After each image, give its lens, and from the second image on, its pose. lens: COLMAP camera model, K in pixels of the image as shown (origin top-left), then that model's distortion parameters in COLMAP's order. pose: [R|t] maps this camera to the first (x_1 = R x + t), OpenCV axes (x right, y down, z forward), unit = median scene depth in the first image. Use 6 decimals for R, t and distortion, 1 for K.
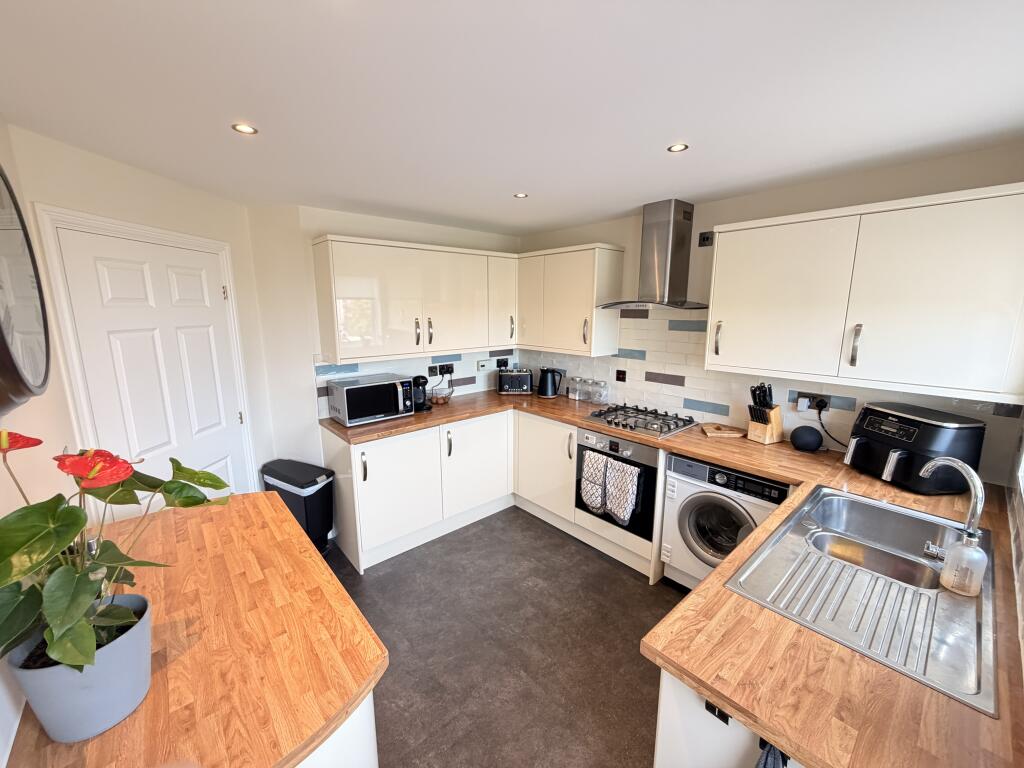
lens RADIAL K [[410.3, 0, 509.2], [0, 410.3, 384.7], [0, 0, 1]] dist [0.000913, 0.000390]
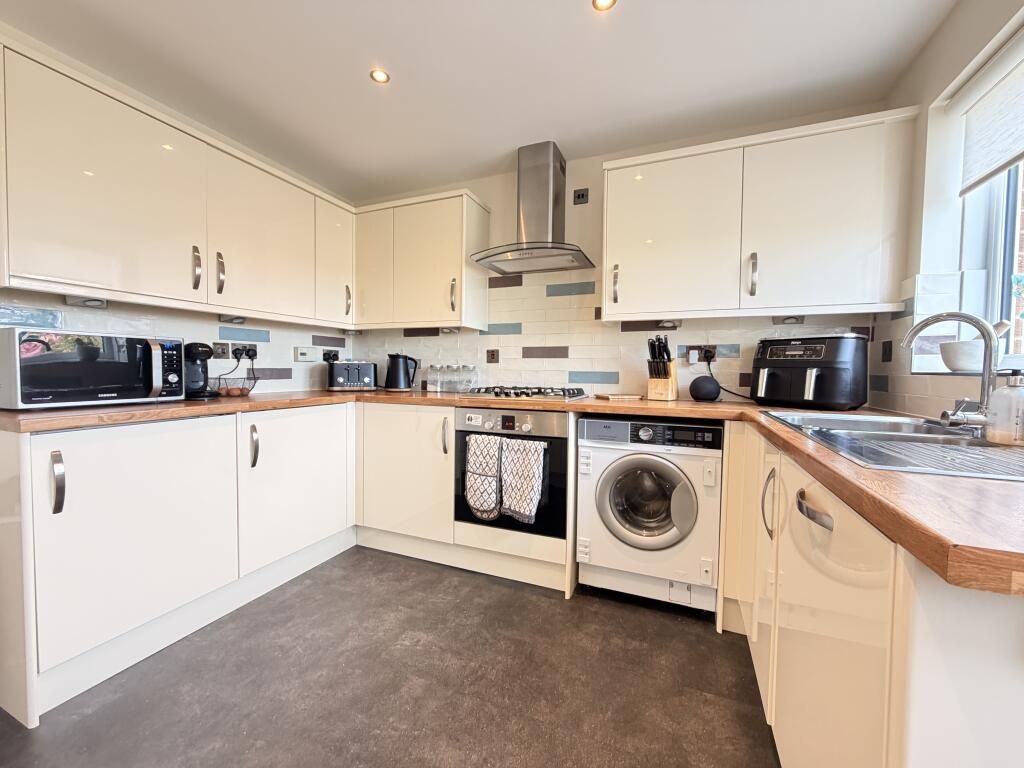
lens RADIAL K [[410.3, 0, 509.2], [0, 410.3, 384.7], [0, 0, 1]] dist [0.000913, 0.000390]
pose [[0.896817, -0.002887, 0.442392, -0.079894], [0.070114, 0.988268, -0.135685, 0.176002], [-0.436810, 0.152702, 0.886498, 0.288260]]
